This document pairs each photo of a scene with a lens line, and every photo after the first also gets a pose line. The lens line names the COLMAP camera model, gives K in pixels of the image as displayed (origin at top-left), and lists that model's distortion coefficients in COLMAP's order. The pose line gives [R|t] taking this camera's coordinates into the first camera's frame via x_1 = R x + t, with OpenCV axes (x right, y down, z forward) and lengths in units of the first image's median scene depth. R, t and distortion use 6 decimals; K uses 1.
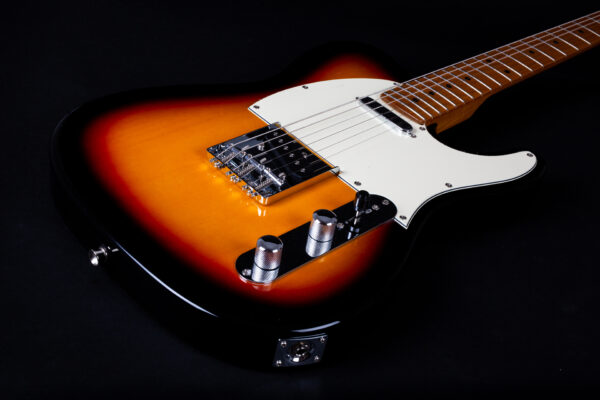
lens RADIAL K [[862.7, 0, 297.4], [0, 862.7, 200.8], [0, 0, 1]] dist [-0.011850, 0.000000]
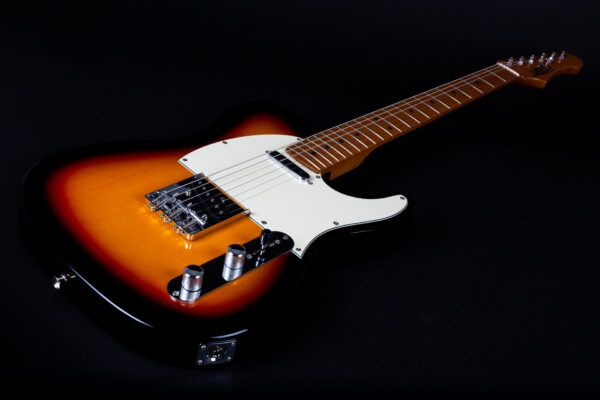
lens RADIAL K [[862.7, 0, 299.5], [0, 862.7, 202.0], [0, 0, 1]] dist [-0.011850, 0.000000]
pose [[0.997293, -0.000662, 0.073529, 0.027865], [0.001923, 0.999852, -0.017081, -0.028435], [-0.073507, 0.017176, 0.997147, -0.277618]]
